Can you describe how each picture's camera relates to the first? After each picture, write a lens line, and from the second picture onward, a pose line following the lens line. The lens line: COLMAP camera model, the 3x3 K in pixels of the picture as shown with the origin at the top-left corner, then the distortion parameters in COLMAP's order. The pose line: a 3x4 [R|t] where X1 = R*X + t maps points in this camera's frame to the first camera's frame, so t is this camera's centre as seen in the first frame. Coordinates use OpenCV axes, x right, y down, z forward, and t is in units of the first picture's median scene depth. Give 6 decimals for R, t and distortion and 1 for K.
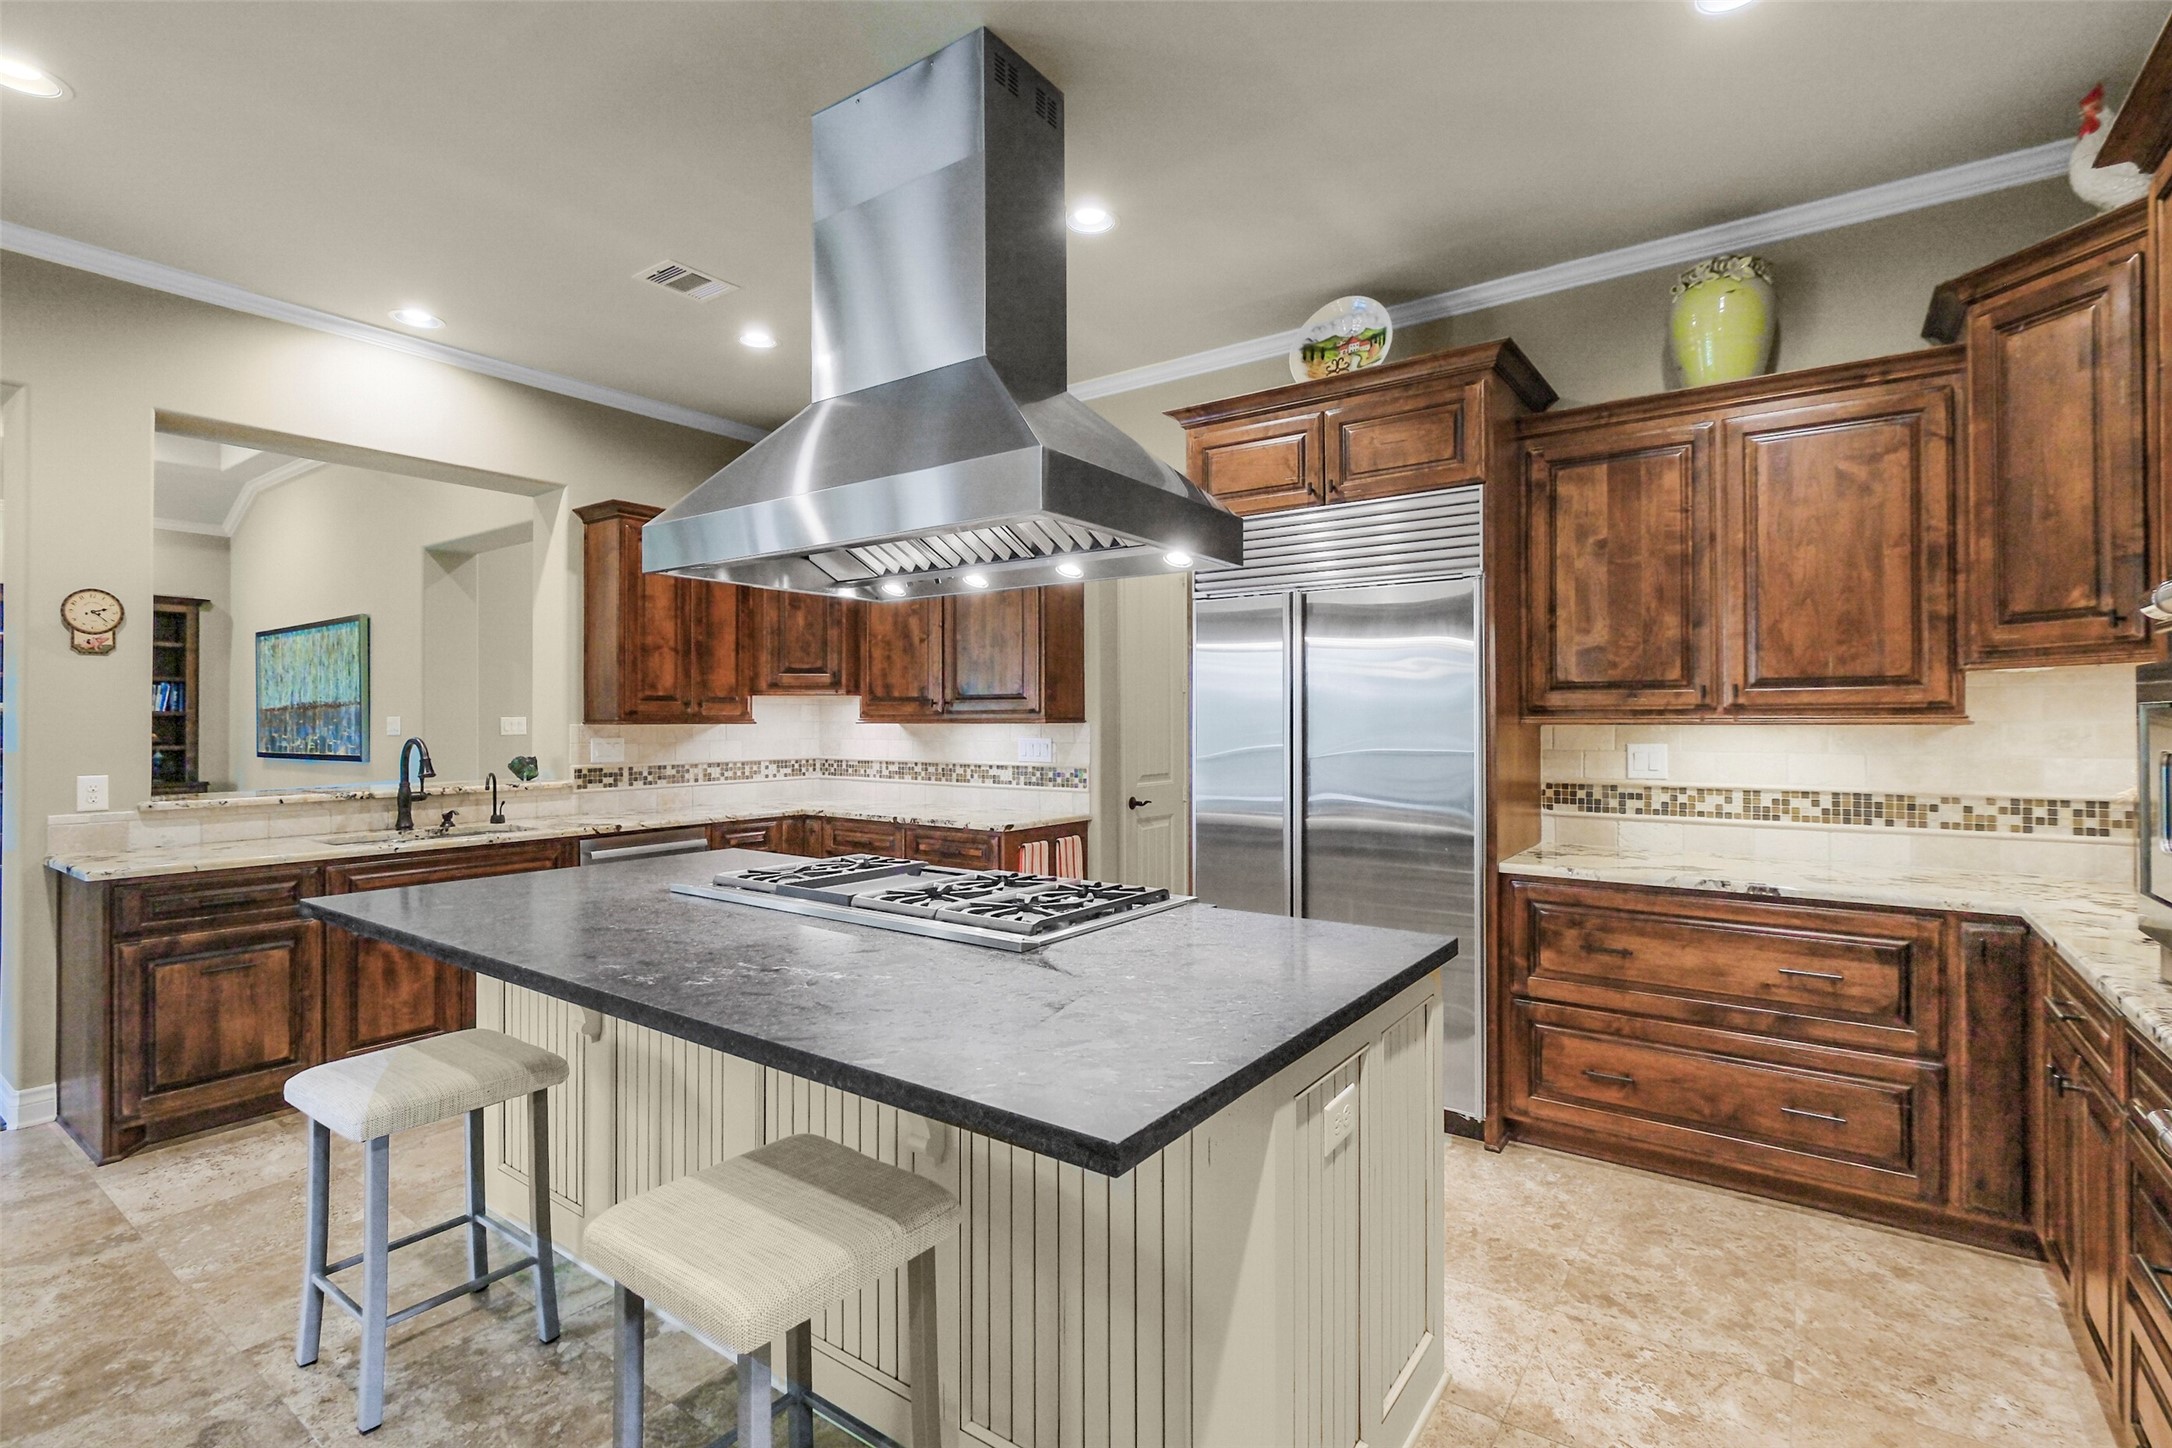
lens RADIAL K [[976.6, 0, 1075.7], [0, 976.6, 722.6], [0, 0, 1]] dist [-0.001071, 0.000188]
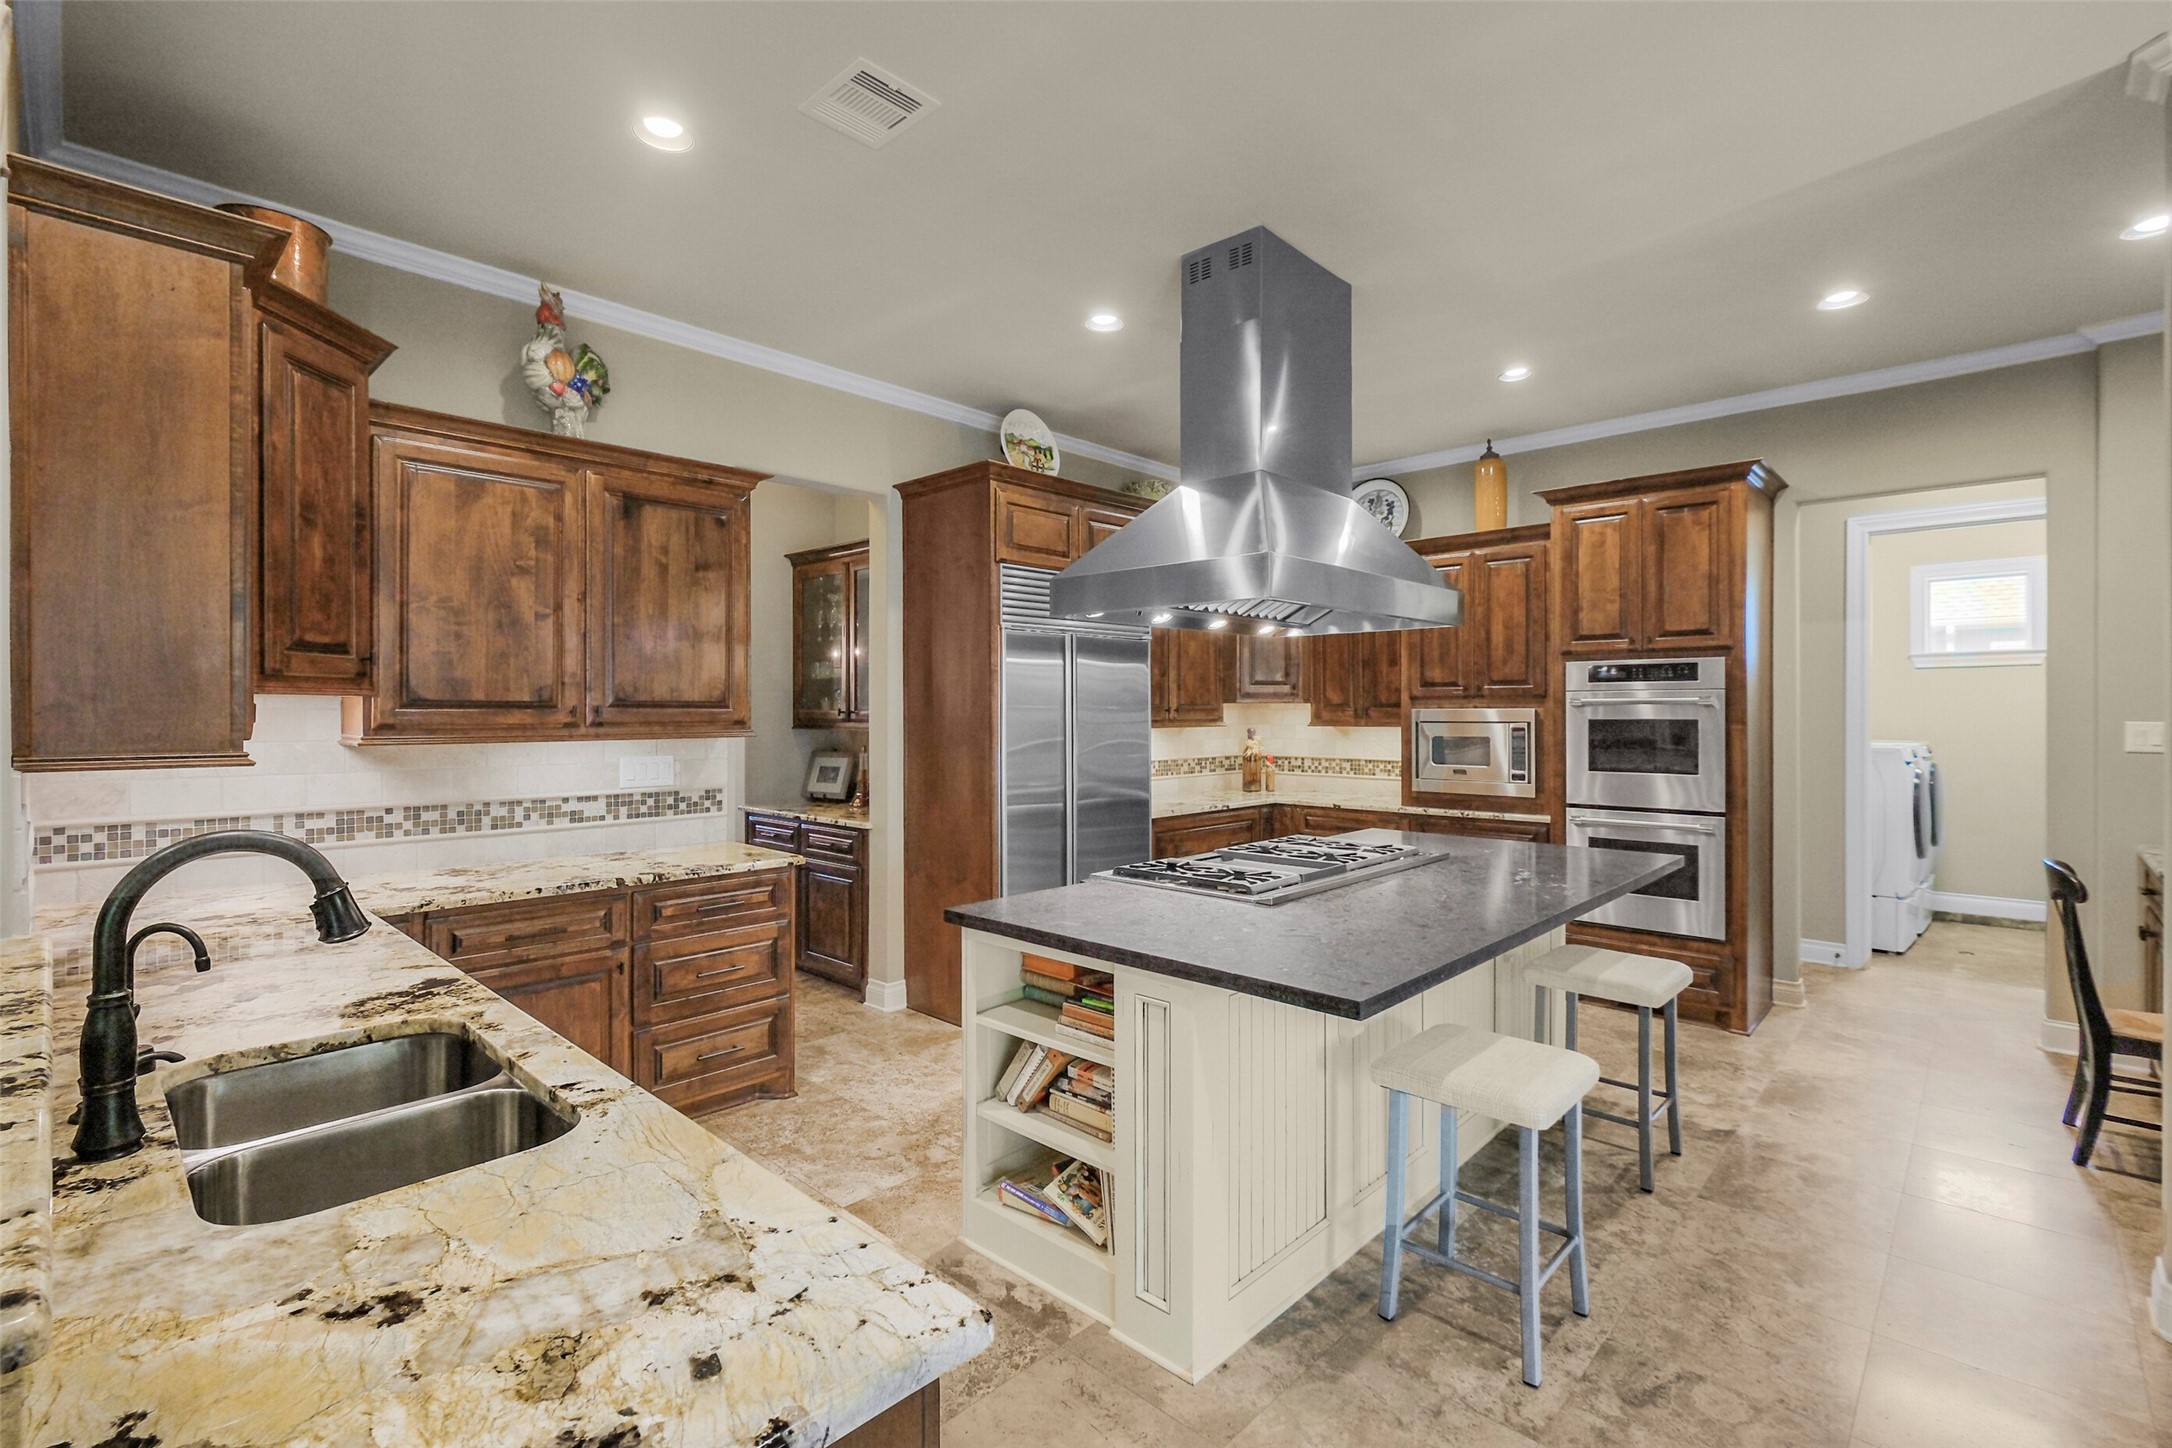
lens RADIAL K [[966.6, 0, 1067.1], [0, 966.6, 720.5], [0, 0, 1]] dist [-0.001173, 0.000099]
pose [[0.148752, 0.005257, 0.988861, -0.747895], [0.020324, 0.999758, -0.008372, 0.000104], [-0.988666, 0.021343, 0.148609, 0.536600]]
